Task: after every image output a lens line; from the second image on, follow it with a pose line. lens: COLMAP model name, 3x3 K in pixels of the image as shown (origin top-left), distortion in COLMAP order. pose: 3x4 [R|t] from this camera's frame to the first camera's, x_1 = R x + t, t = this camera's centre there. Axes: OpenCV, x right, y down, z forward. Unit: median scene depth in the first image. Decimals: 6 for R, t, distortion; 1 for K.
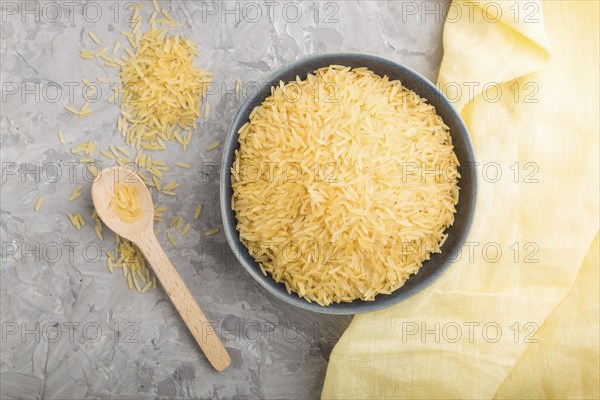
lens RADIAL K [[1451.2, 0, 300.0], [0, 1451.2, 200.0], [0, 0, 1]] dist [0.015815, -0.037202]
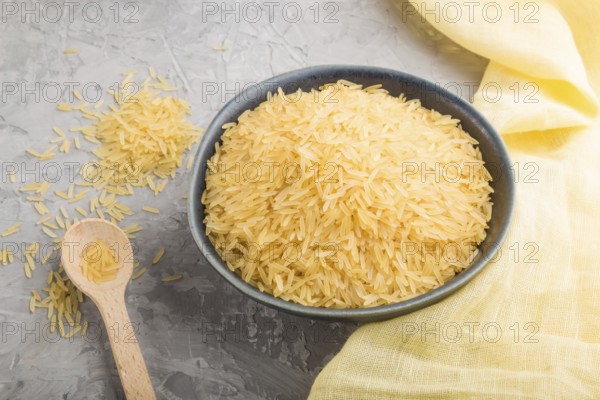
lens RADIAL K [[1451.2, 0, 300.0], [0, 1451.2, 200.0], [0, 0, 1]] dist [0.015815, -0.037202]
pose [[0.995021, 0.040495, -0.091071, 0.077698], [-0.096807, 0.610043, -0.786432, 0.617076], [0.023711, 0.791333, 0.610926, 0.517014]]
